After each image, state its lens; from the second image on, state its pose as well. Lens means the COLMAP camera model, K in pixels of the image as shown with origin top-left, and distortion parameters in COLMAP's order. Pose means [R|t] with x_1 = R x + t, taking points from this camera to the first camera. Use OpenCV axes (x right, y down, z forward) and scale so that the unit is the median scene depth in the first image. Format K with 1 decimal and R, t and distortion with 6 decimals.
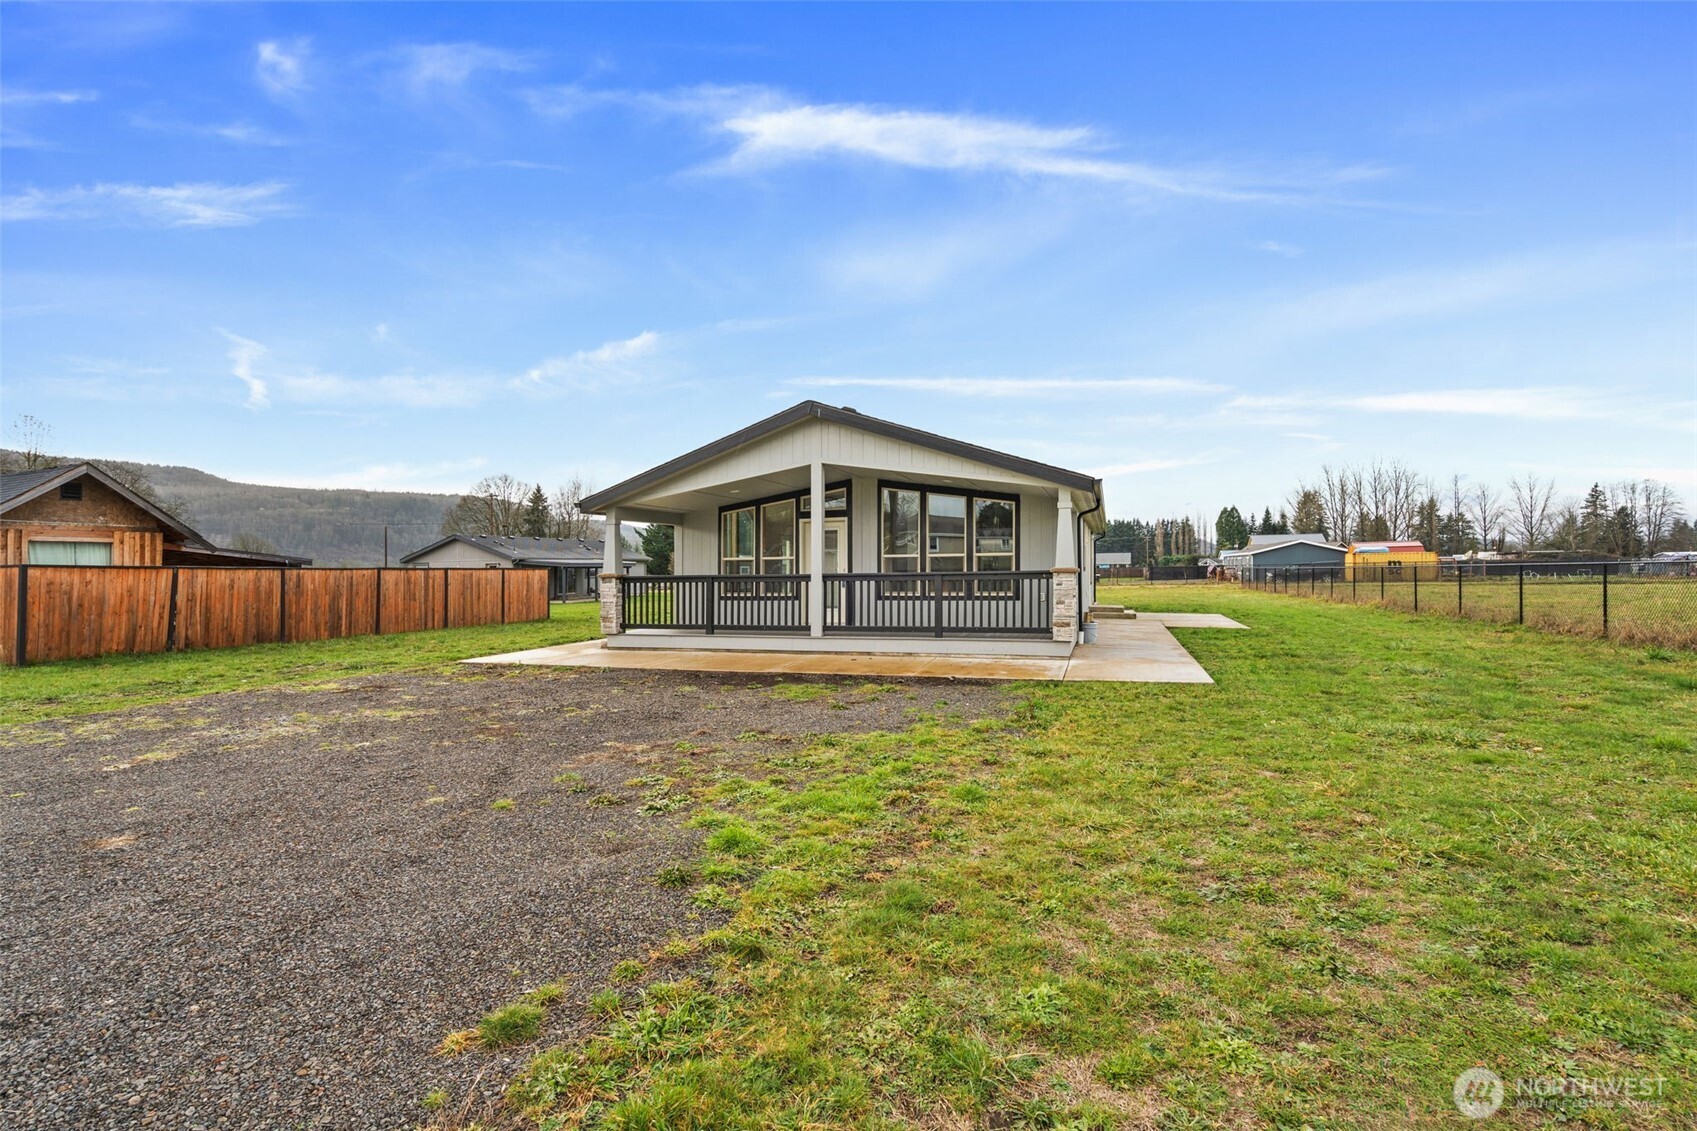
lens RADIAL K [[794.9, 0, 848.5], [0, 794.9, 565.5], [0, 0, 1]] dist [-0.002806, -0.000121]
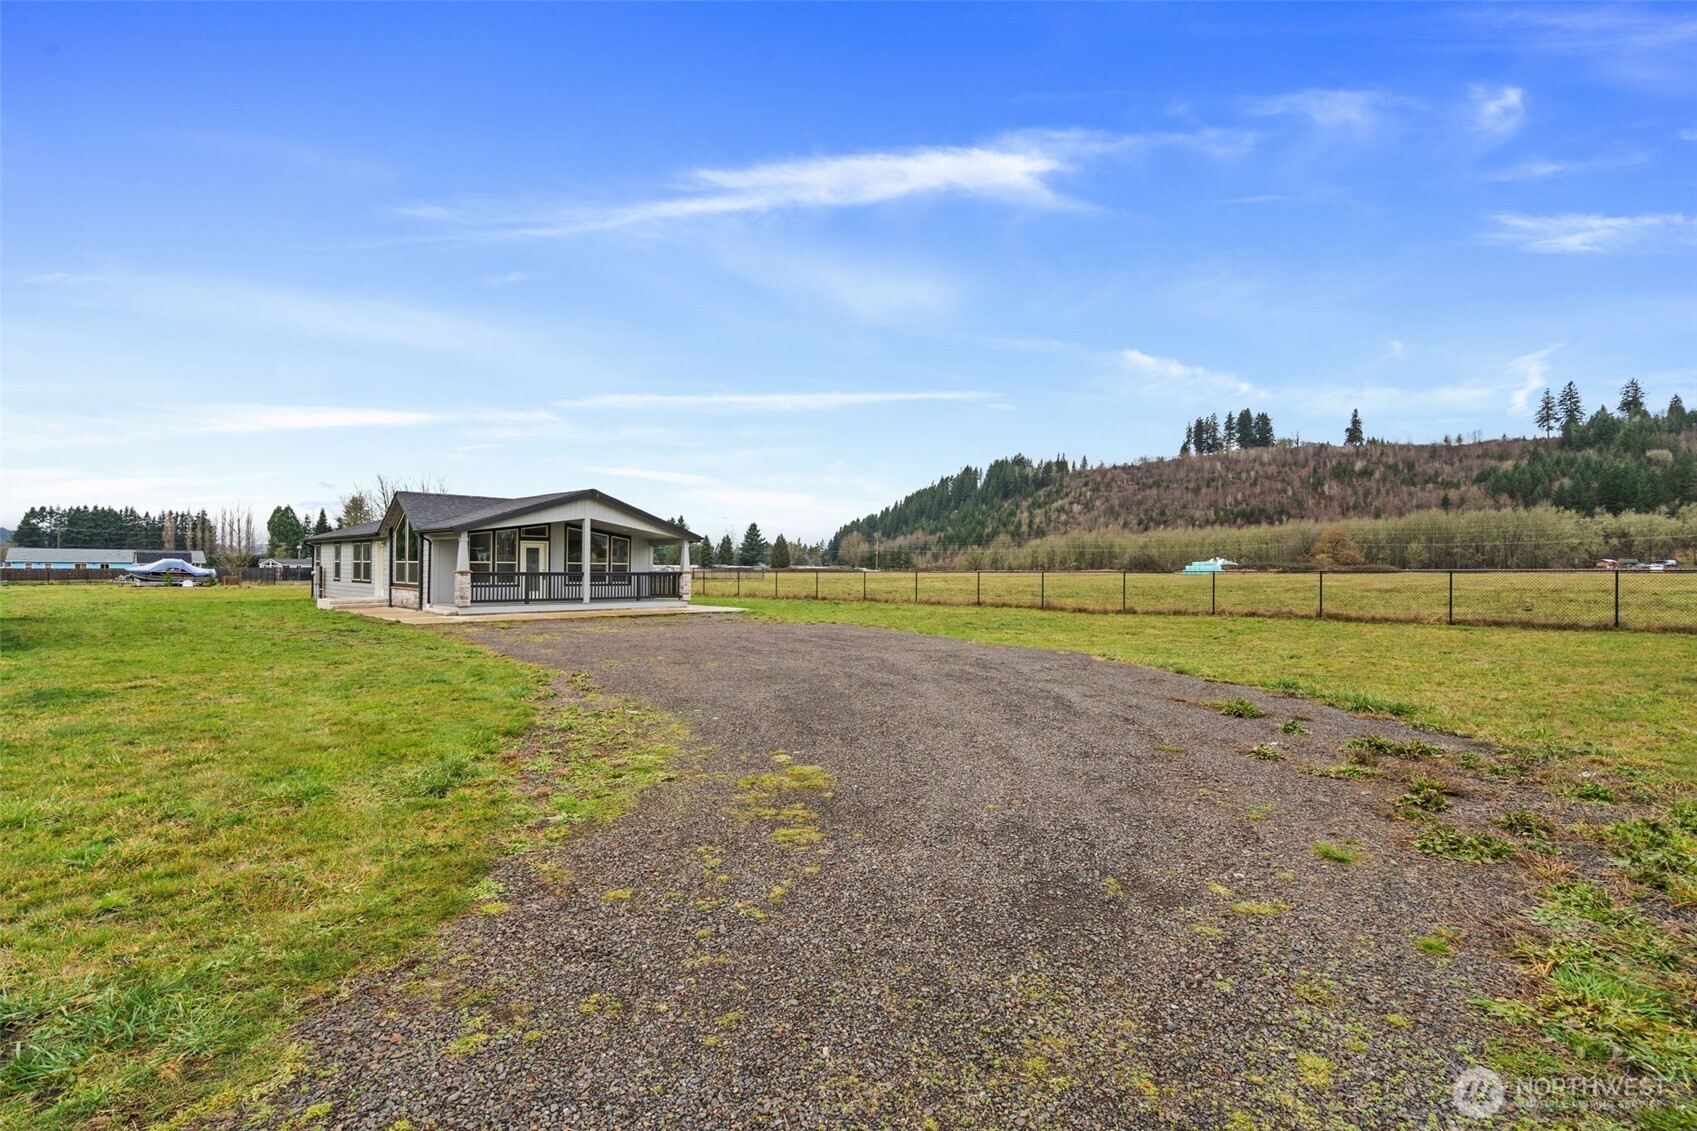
lens RADIAL K [[773.7, 0, 849.3], [0, 773.7, 549.3], [0, 0, 1]] dist [-0.011500, 0.003866]
pose [[0.424973, 0.038921, 0.904369, -0.155419], [-0.016429, 0.999242, -0.035284, 0.001073], [-0.905057, 0.000137, 0.425291, -0.046097]]
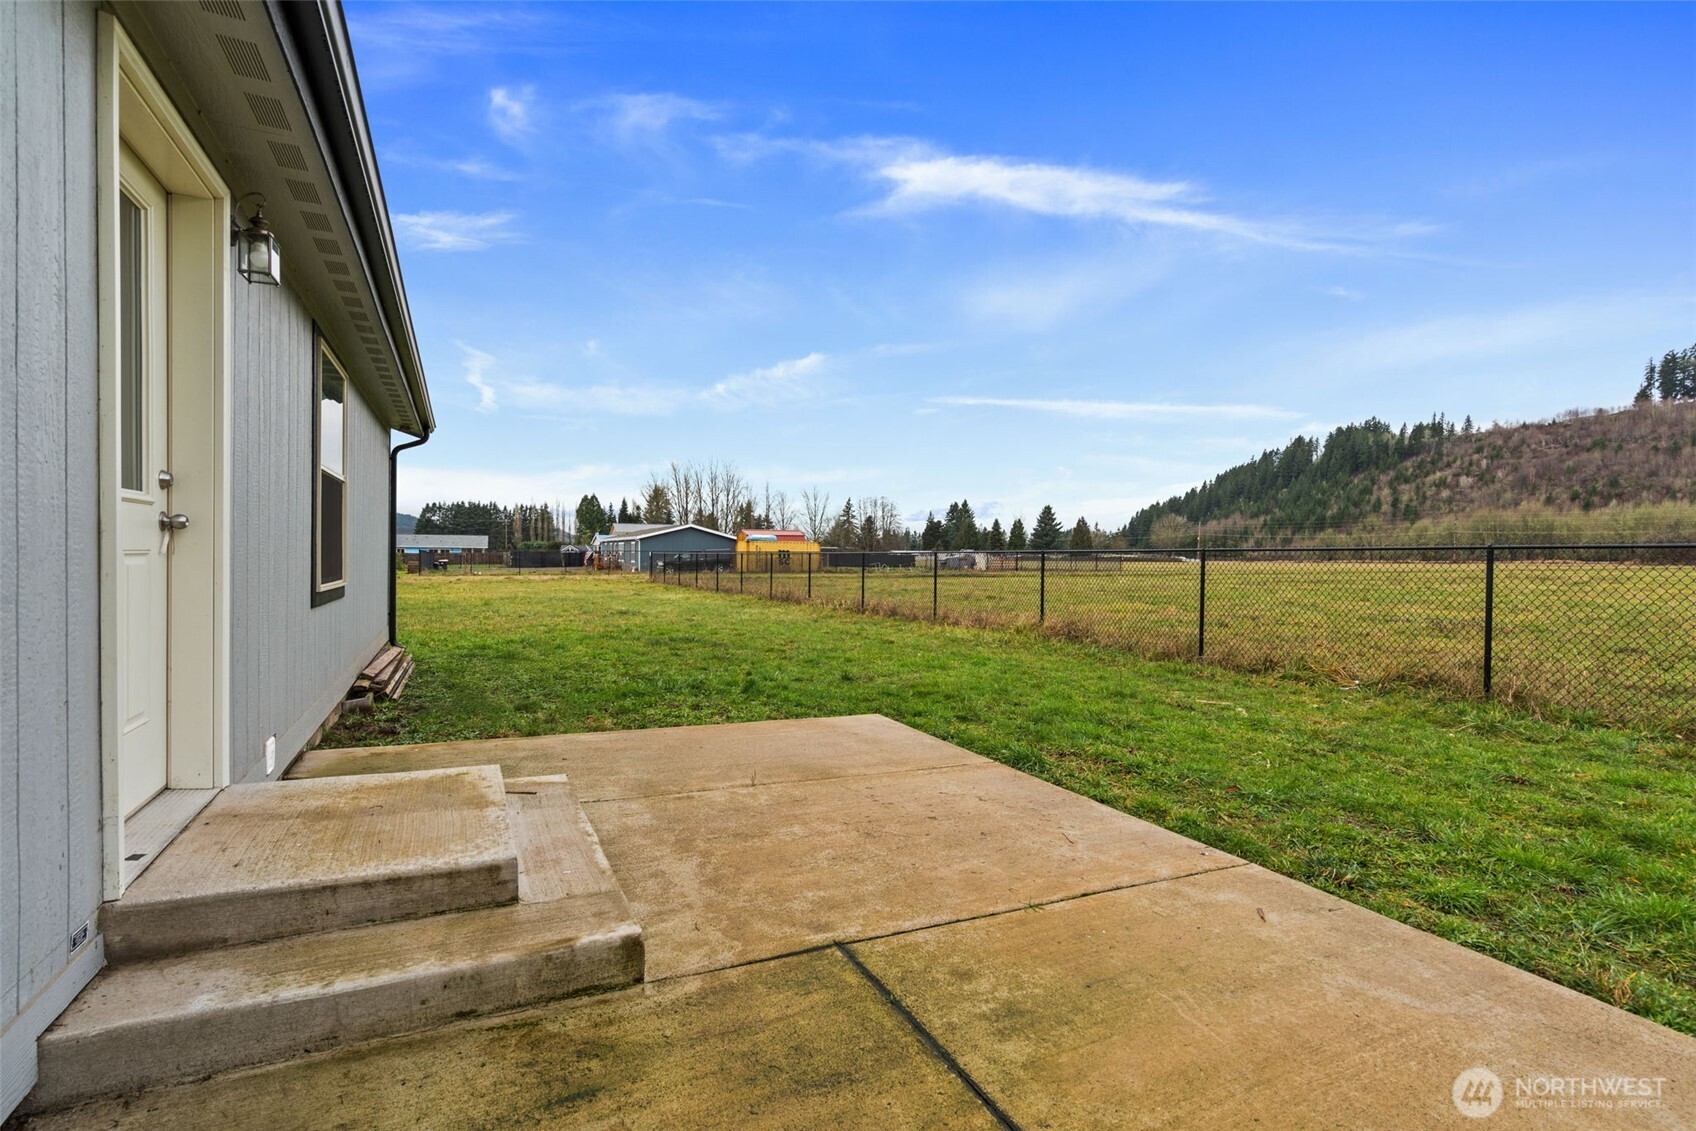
lens RADIAL K [[784.5, 0, 841.8], [0, 784.5, 565.8], [0, 0, 1]] dist [-0.002263, -0.000975]
pose [[0.719626, 0.010935, 0.694276, 0.050193], [-0.022573, 0.999716, 0.007651, 0.001921], [-0.693995, -0.021177, 0.719668, 0.146766]]
